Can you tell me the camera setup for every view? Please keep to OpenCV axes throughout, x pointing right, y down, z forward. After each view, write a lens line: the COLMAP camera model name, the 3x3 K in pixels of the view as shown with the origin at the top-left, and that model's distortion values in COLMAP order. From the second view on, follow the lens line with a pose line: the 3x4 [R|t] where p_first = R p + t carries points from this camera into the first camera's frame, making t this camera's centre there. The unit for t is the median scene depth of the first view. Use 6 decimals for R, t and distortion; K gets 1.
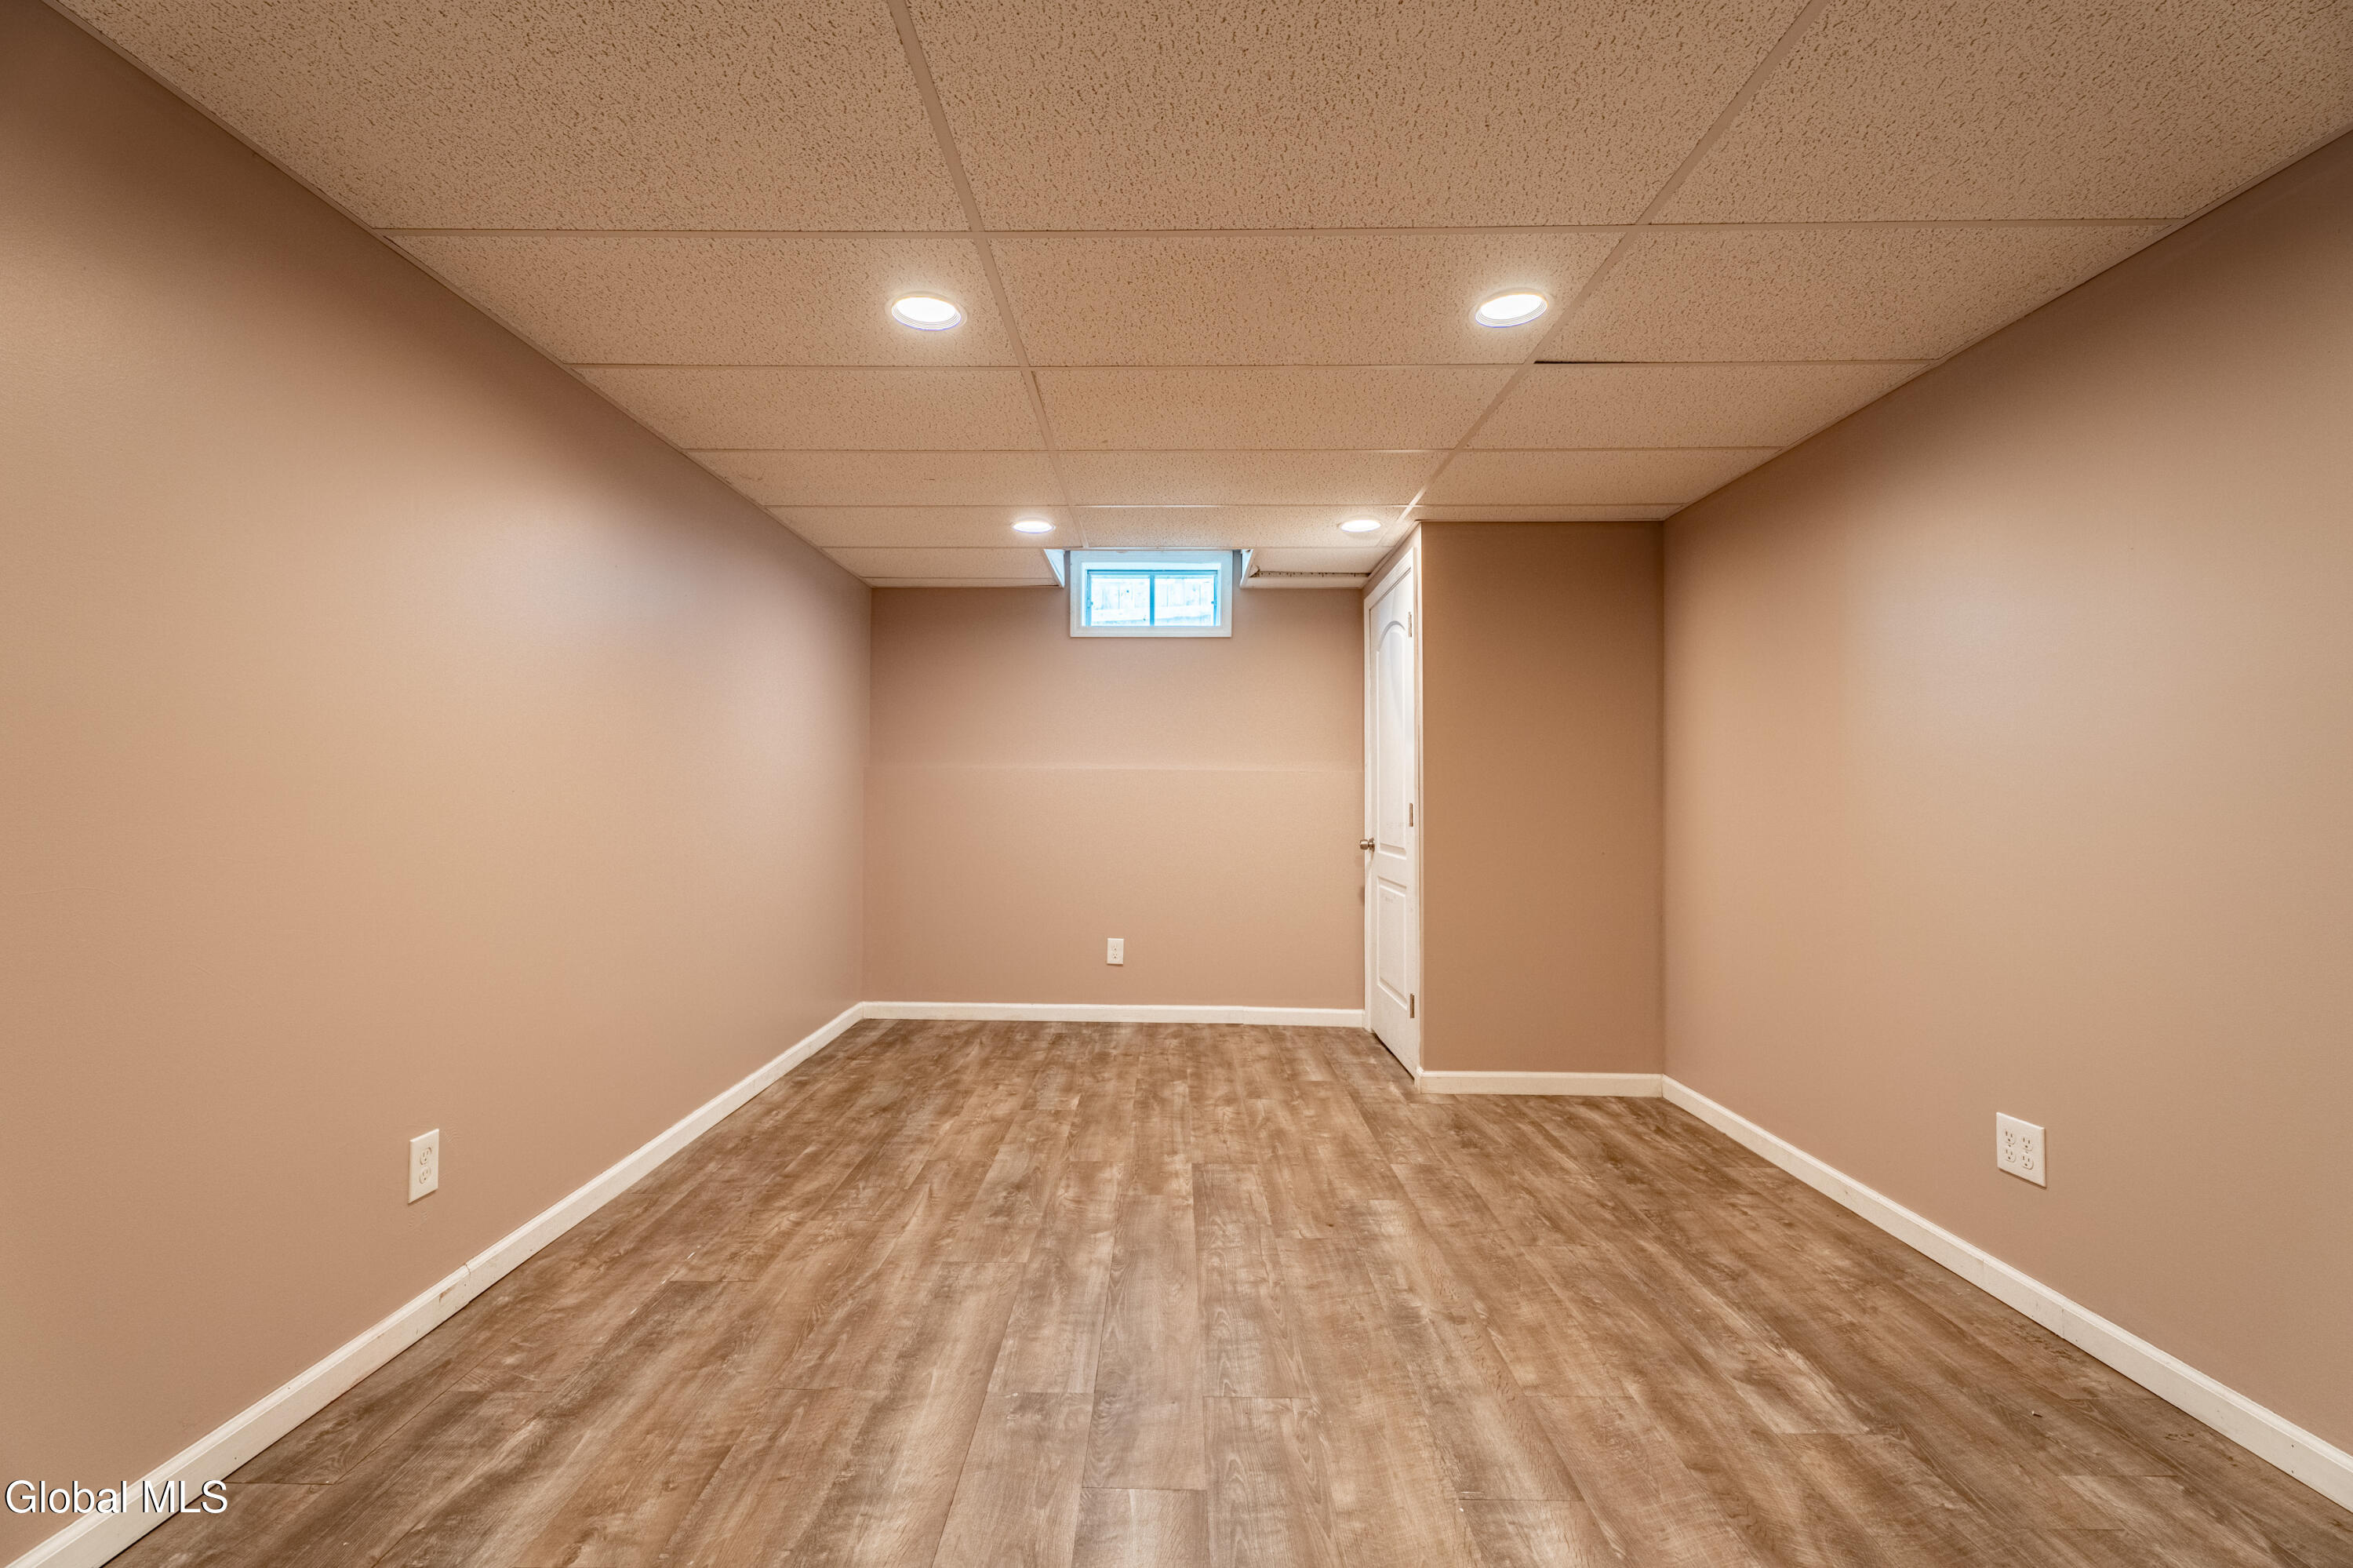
lens RADIAL K [[1059.6, 0, 1169.7], [0, 1059.6, 786.5], [0, 0, 1]] dist [-0.001619, -0.003586]
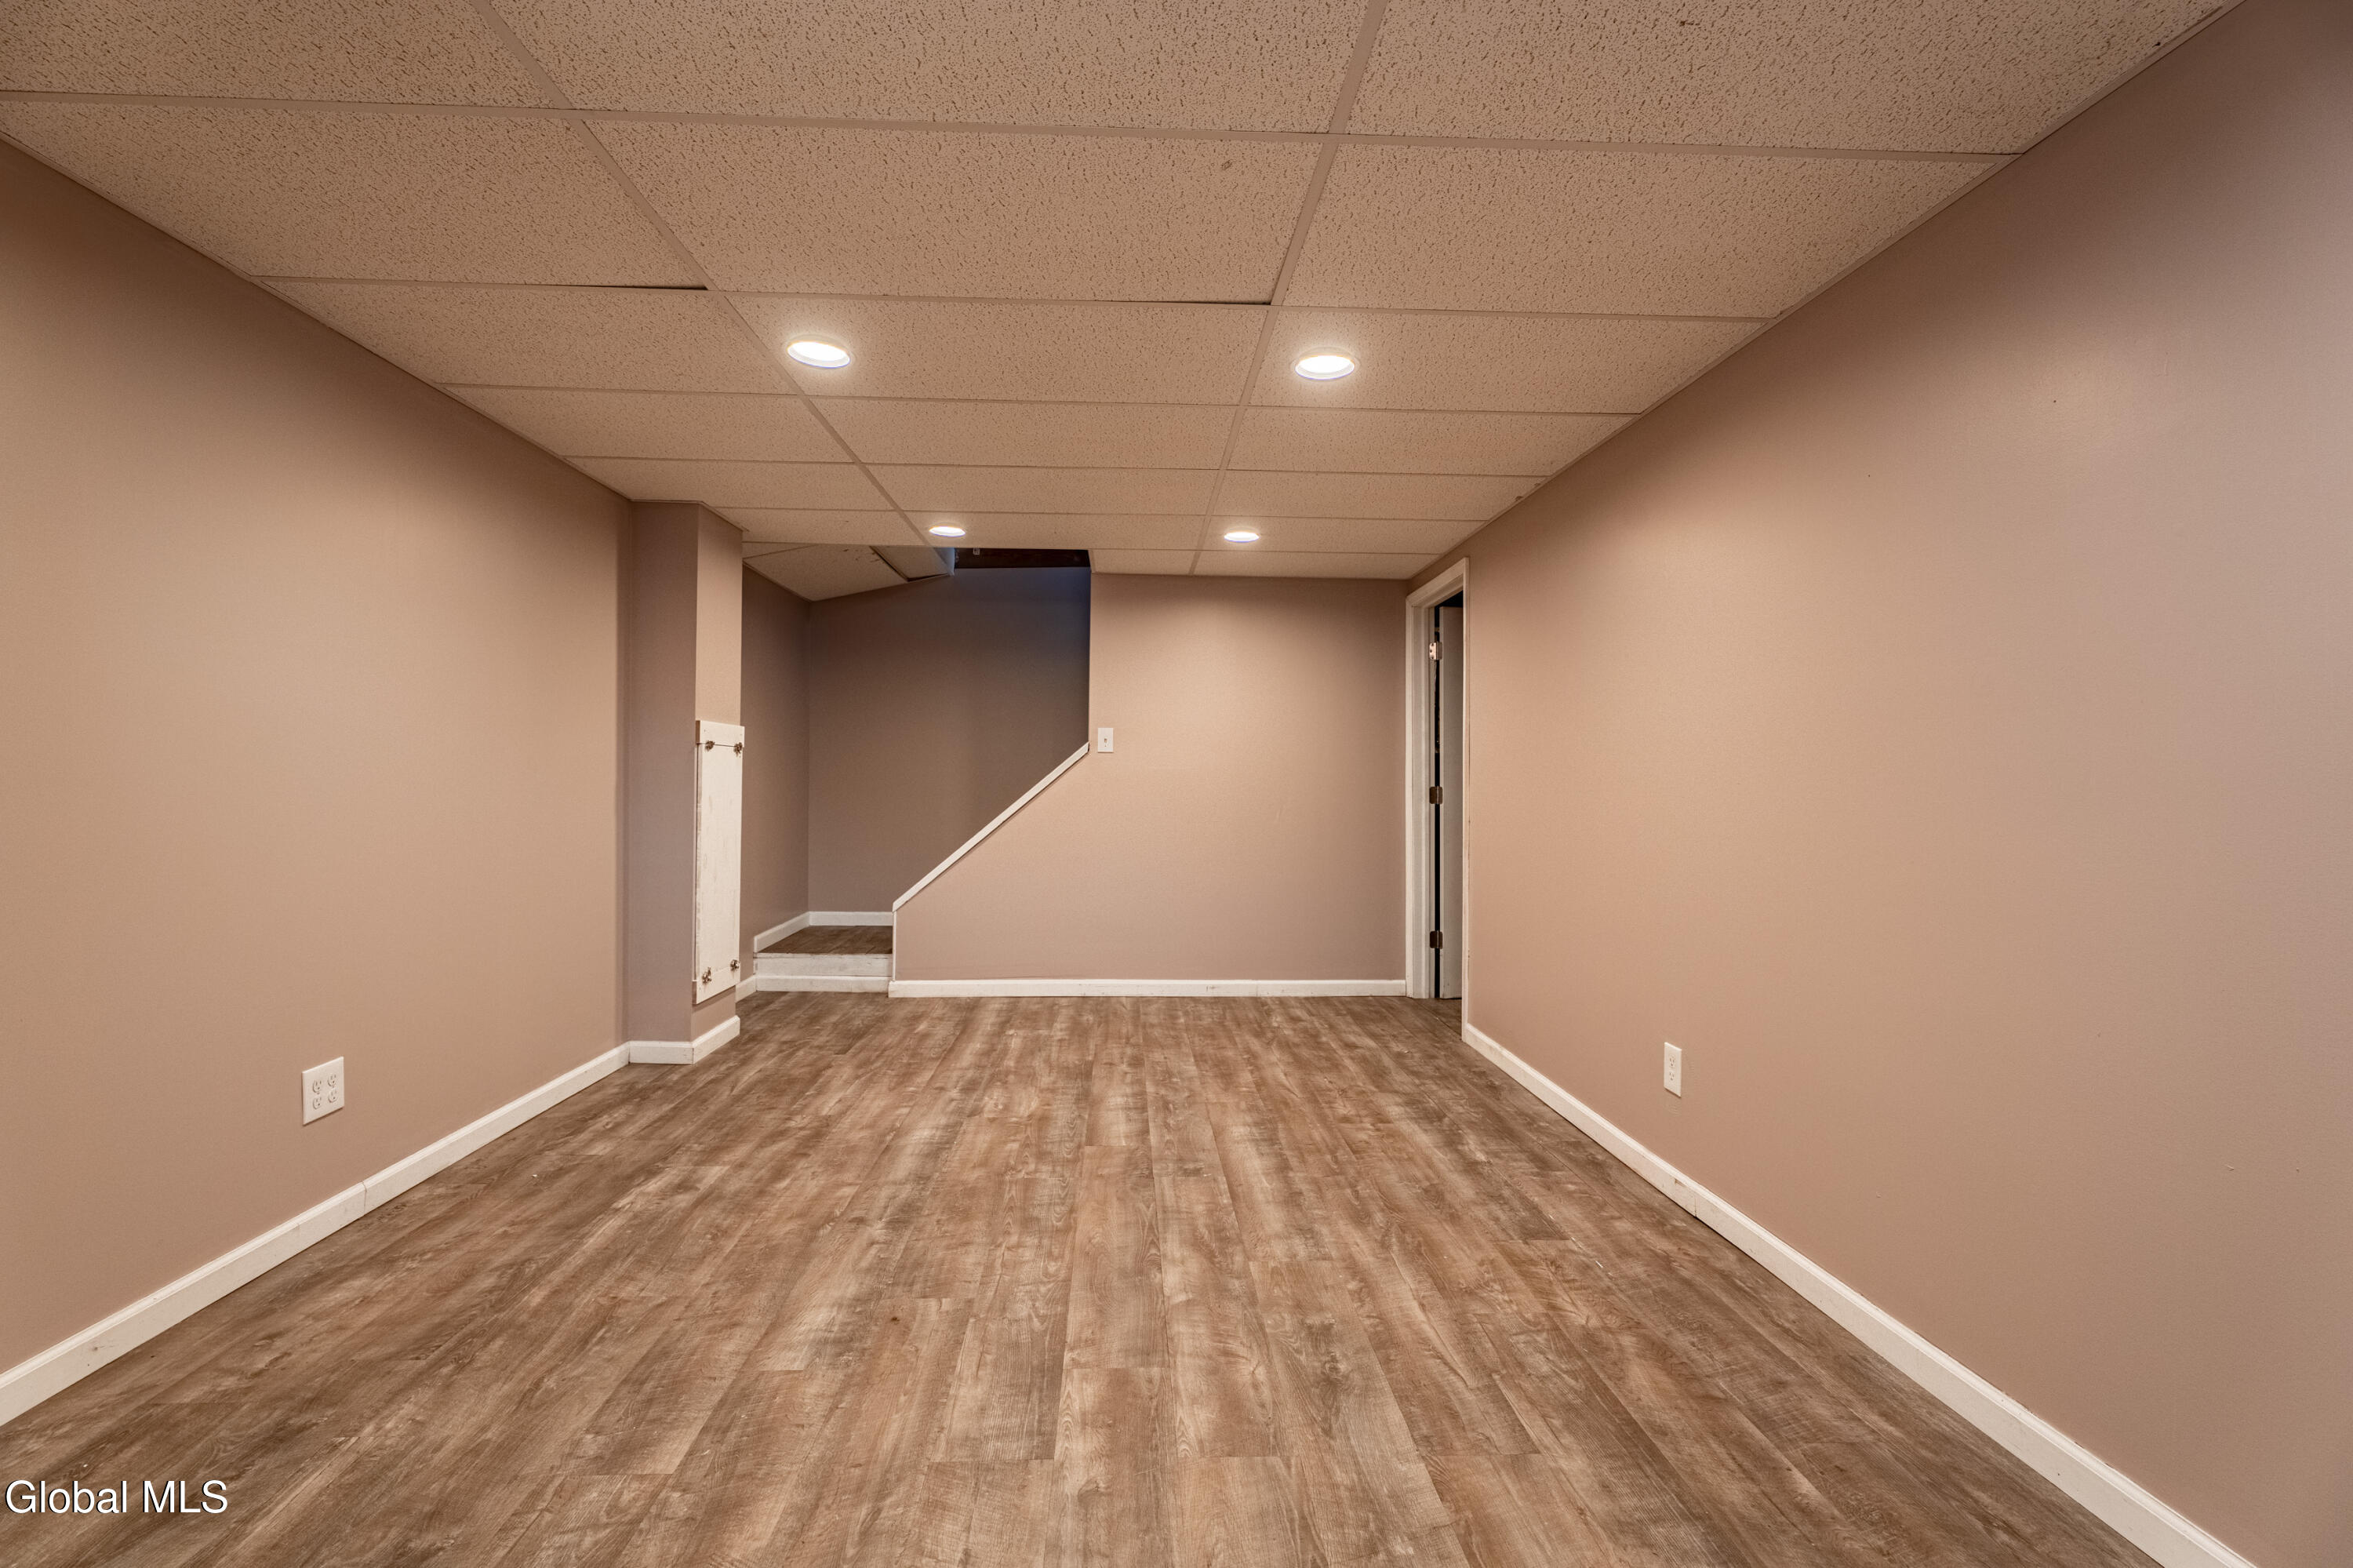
lens RADIAL K [[1059.6, 0, 1181.8], [0, 1059.6, 786.6], [0, 0, 1]] dist [-0.001619, -0.003586]
pose [[-0.997930, -0.015347, -0.062451, -0.006887], [-0.014923, 0.999862, -0.007251, 0.022230], [0.062553, -0.006304, -0.998022, 1.991569]]
